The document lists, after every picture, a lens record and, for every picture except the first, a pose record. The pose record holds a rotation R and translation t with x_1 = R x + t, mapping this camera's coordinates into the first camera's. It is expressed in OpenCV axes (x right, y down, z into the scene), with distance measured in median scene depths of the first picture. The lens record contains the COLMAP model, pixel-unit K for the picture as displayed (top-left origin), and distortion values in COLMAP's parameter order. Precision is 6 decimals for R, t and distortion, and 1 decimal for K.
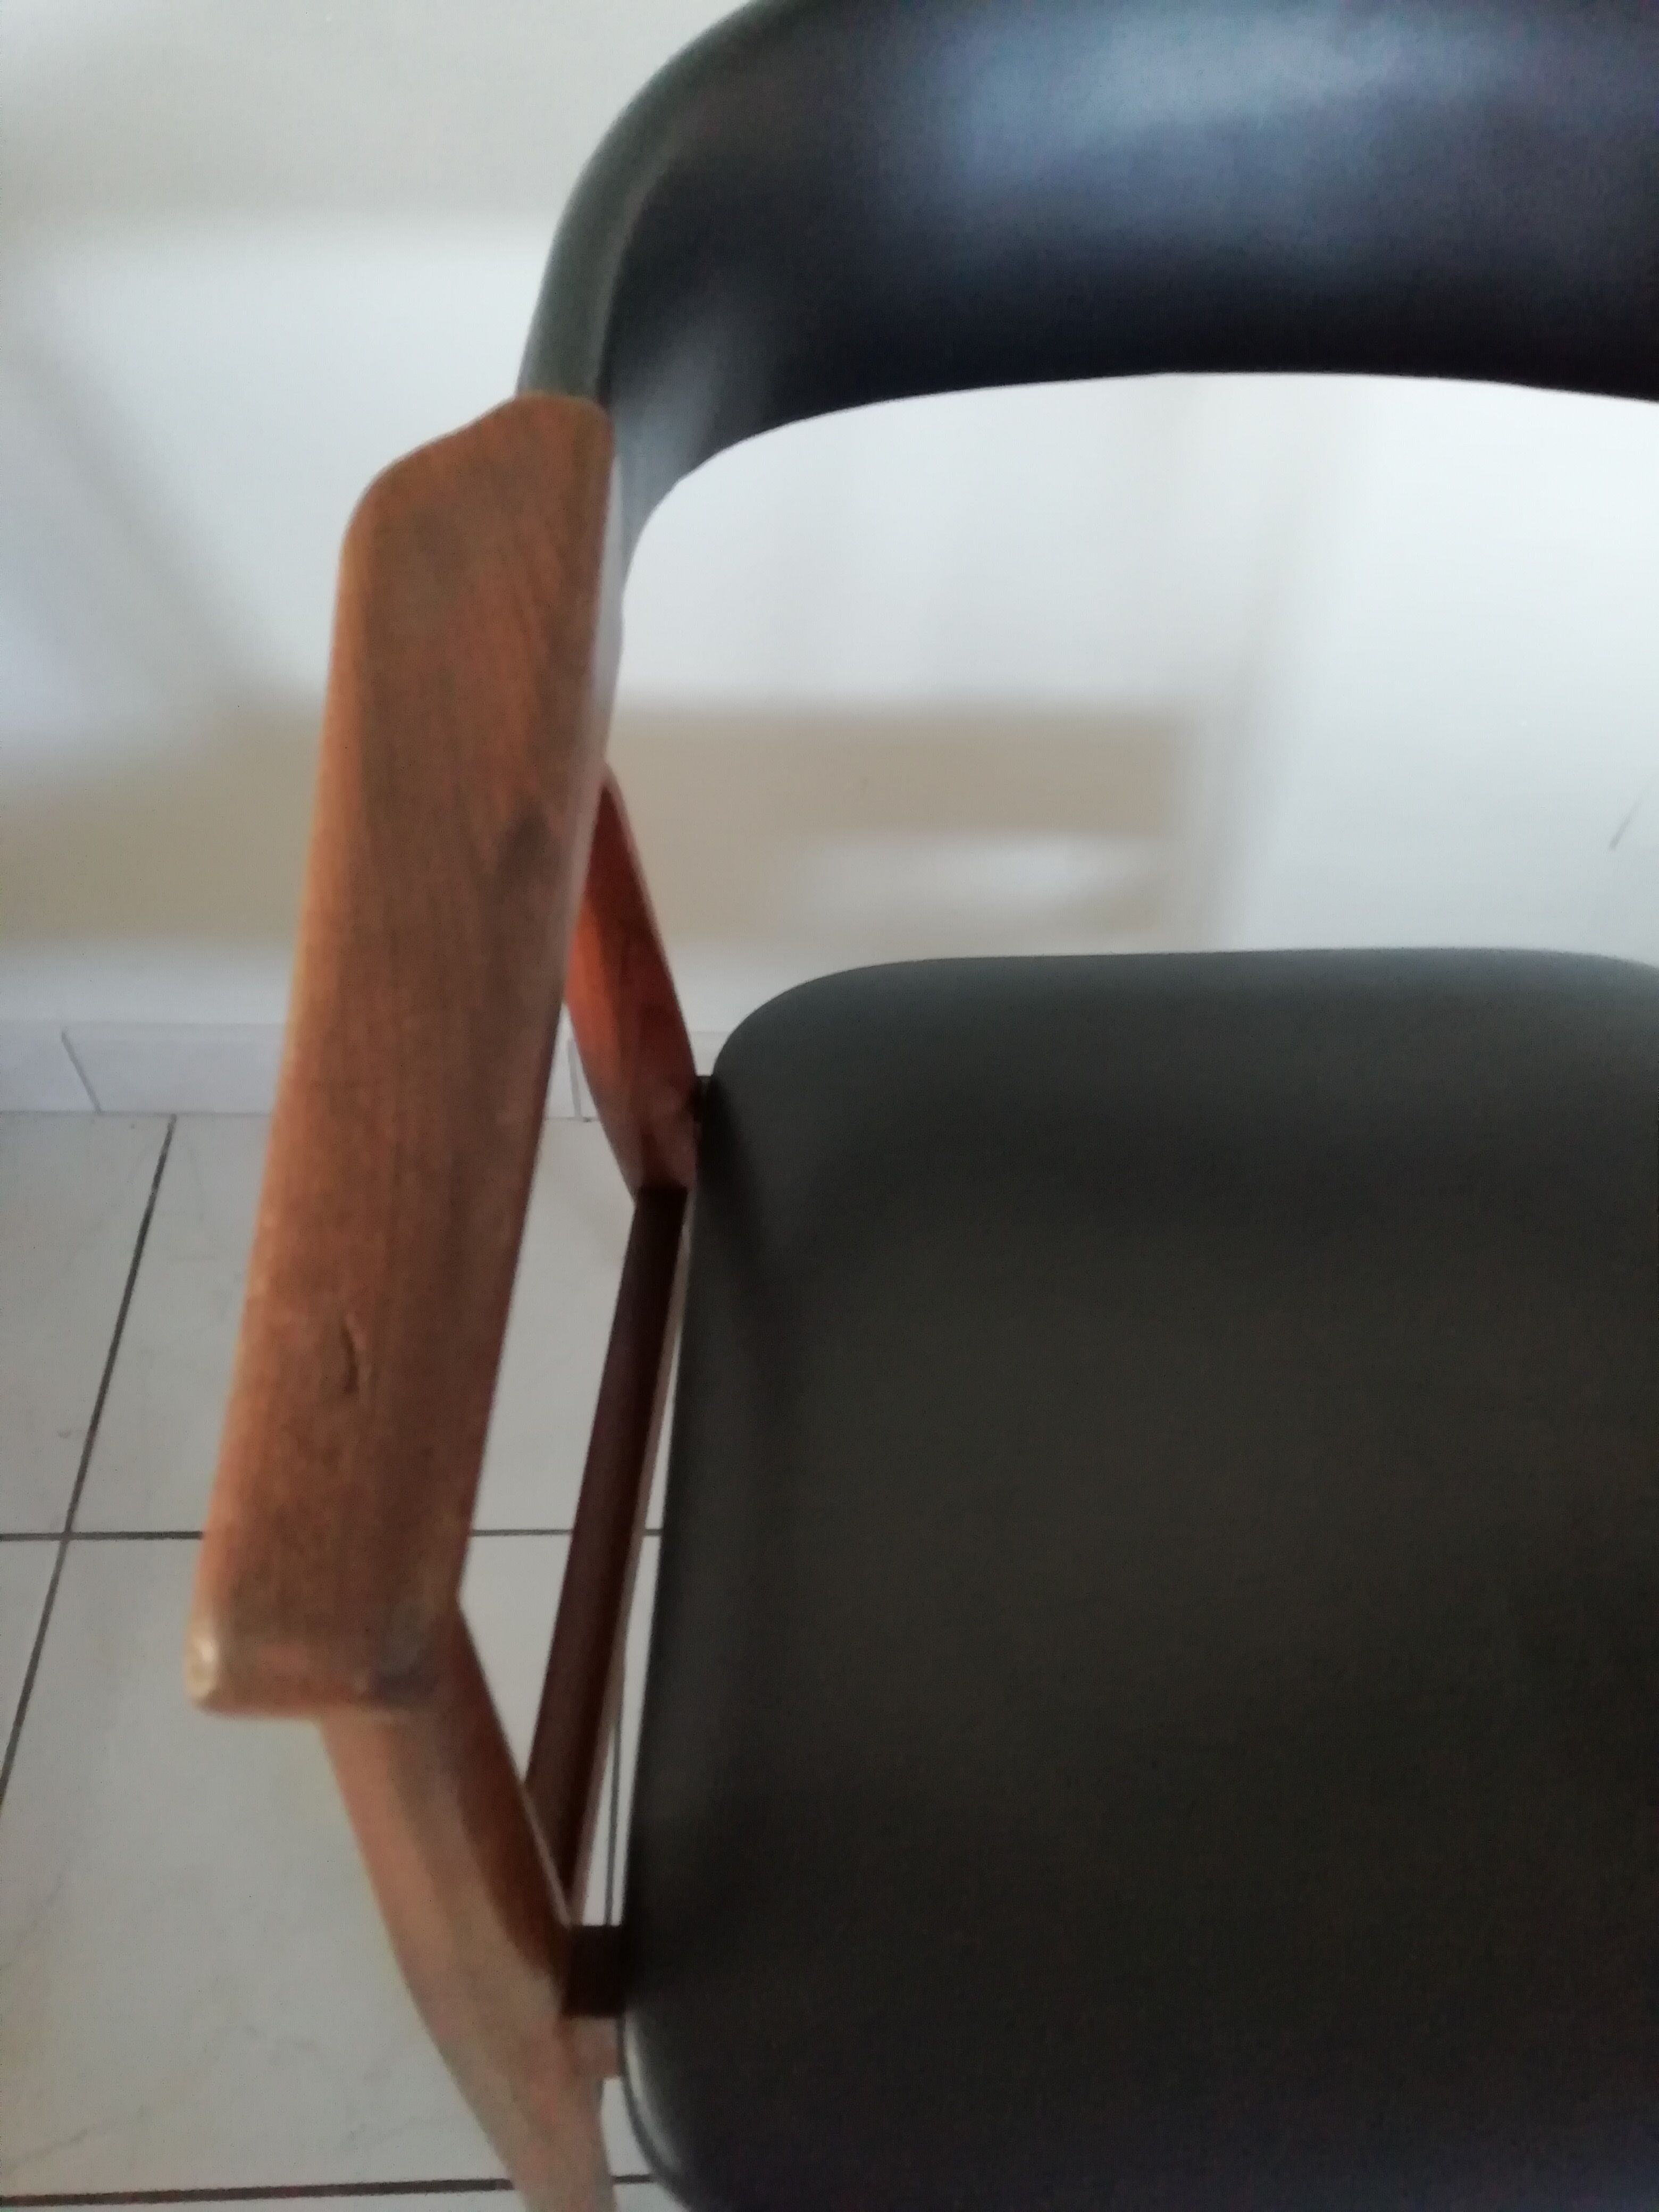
lens RADIAL K [[1714.8, 0, 829.5], [0, 1714.8, 1106.0], [0, 0, 1]] dist [0.027252, -0.006148]
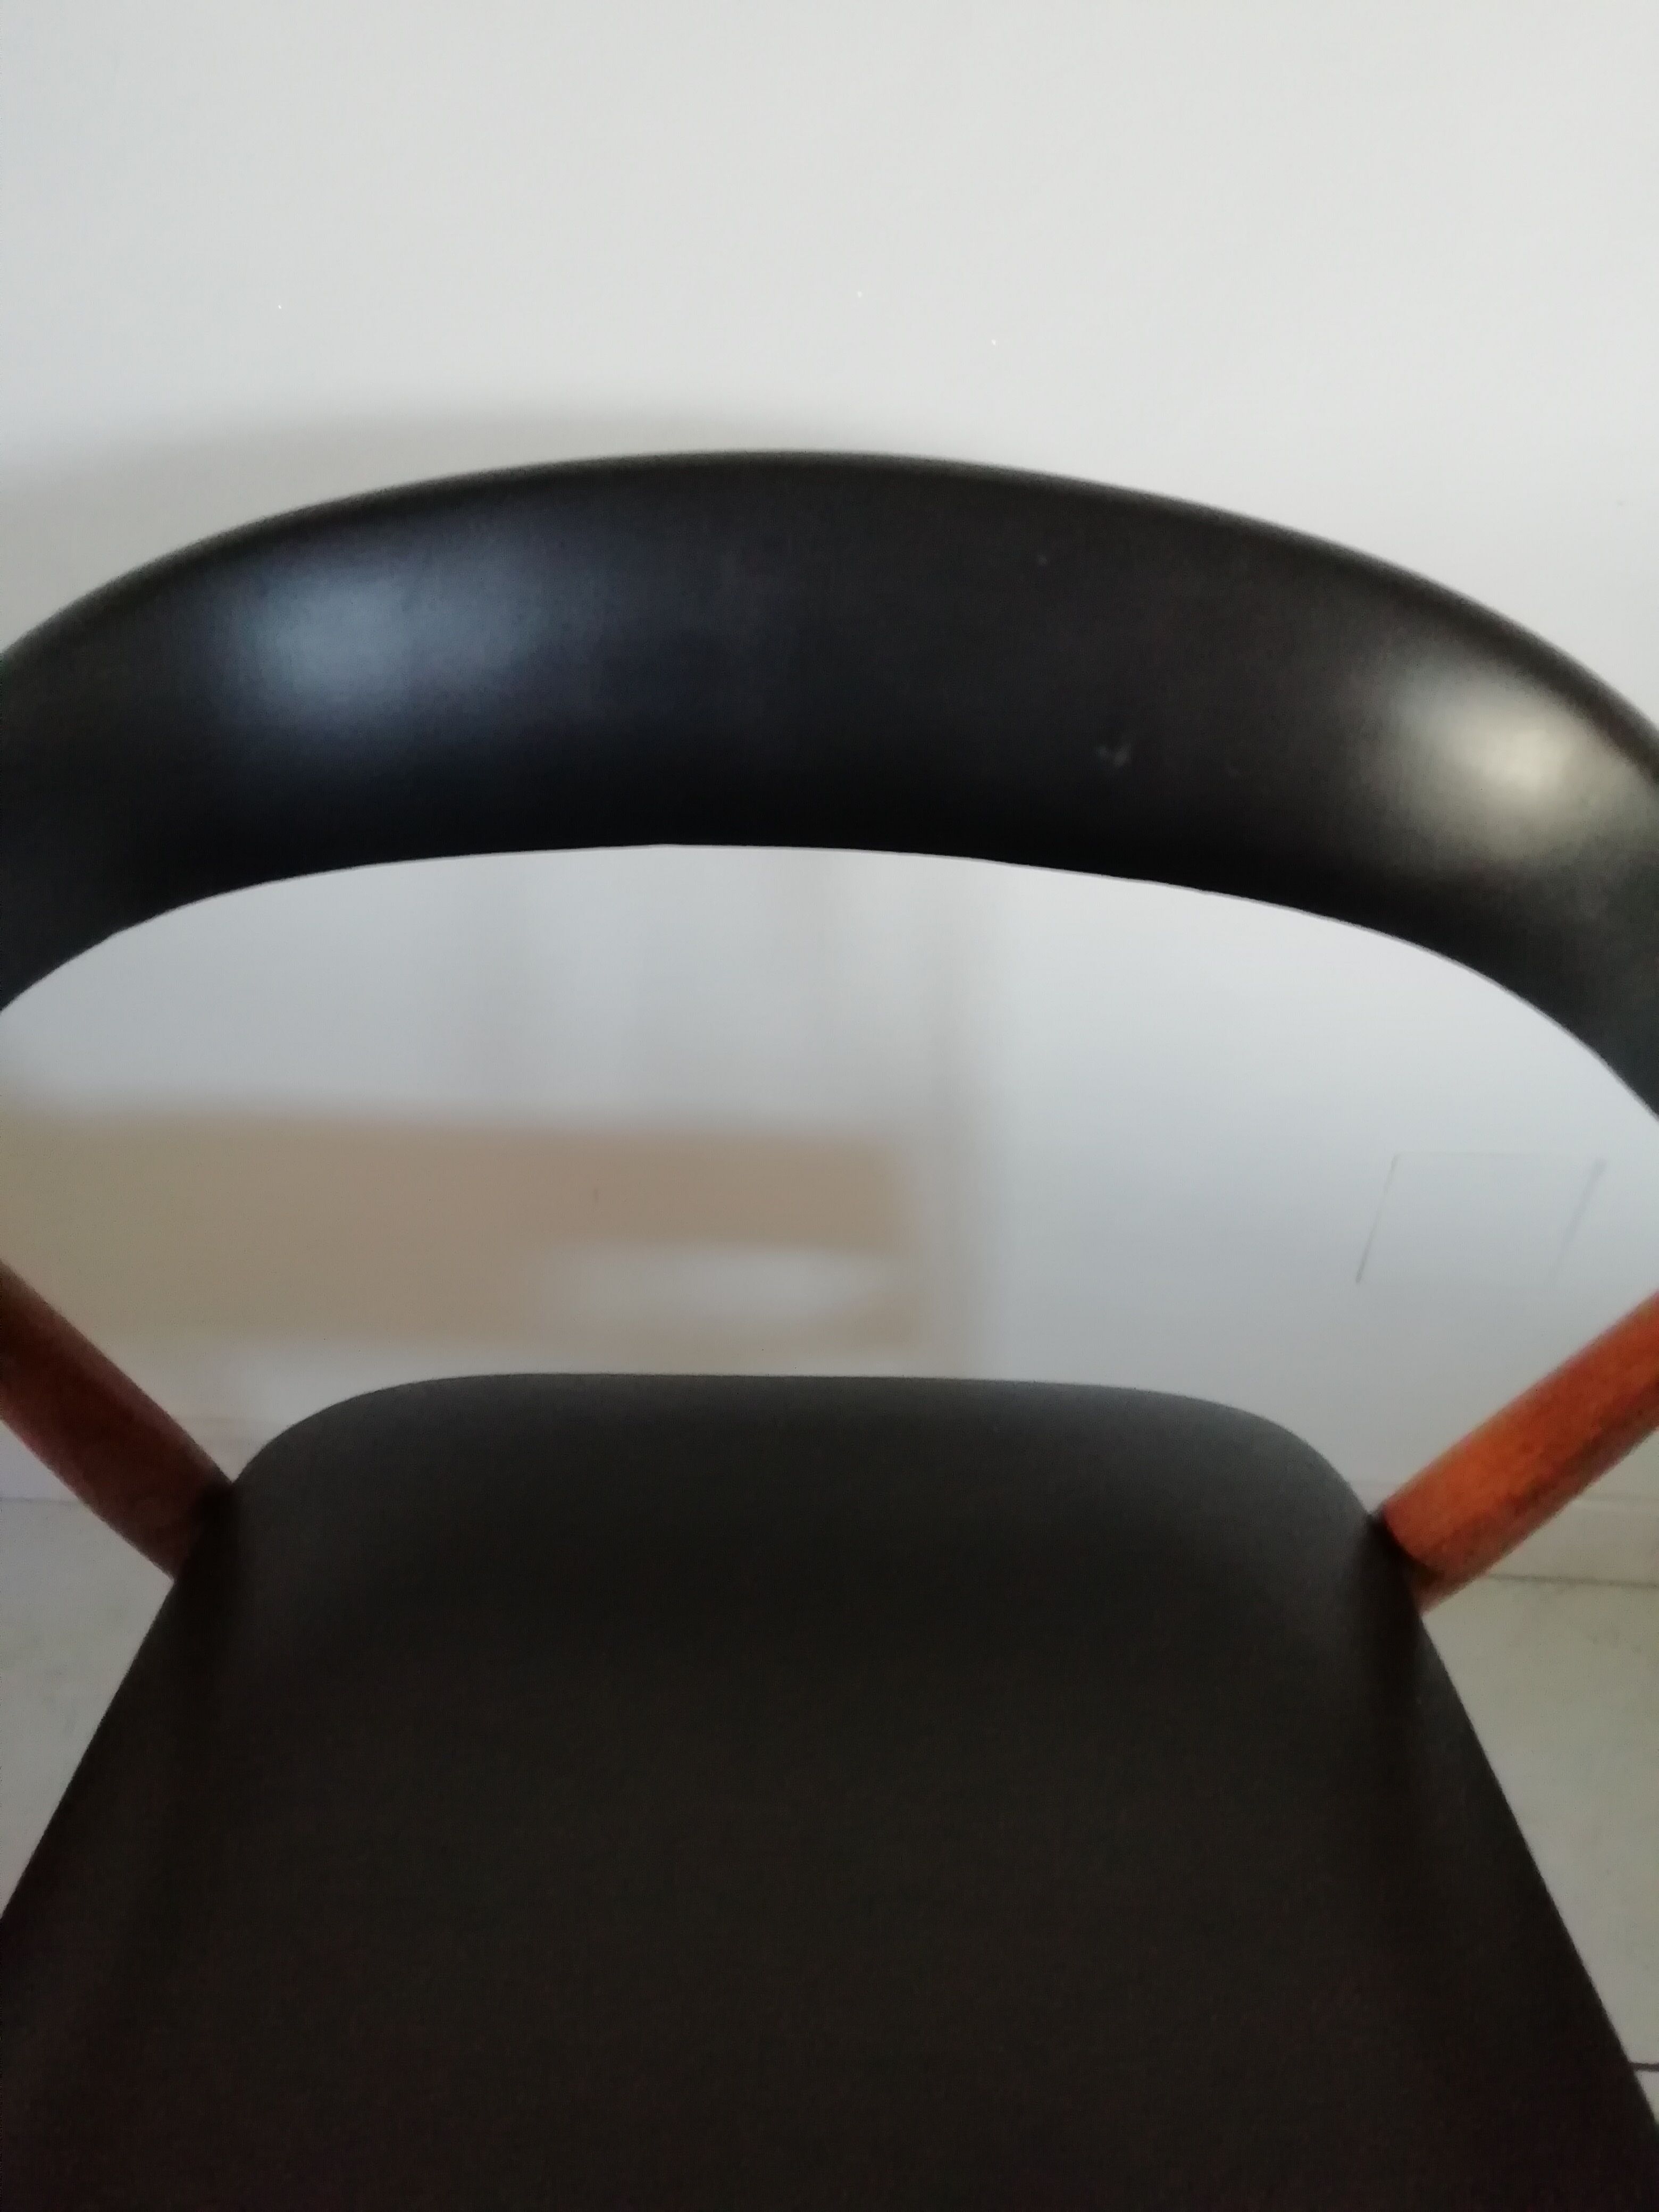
lens RADIAL K [[1714.8, 0, 829.5], [0, 1714.8, 1106.0], [0, 0, 1]] dist [0.027252, -0.006148]
pose [[0.998288, 0.011786, -0.057284, 0.345580], [-0.025245, 0.970369, -0.240305, -0.000541], [0.052755, 0.241340, 0.969006, -0.024304]]
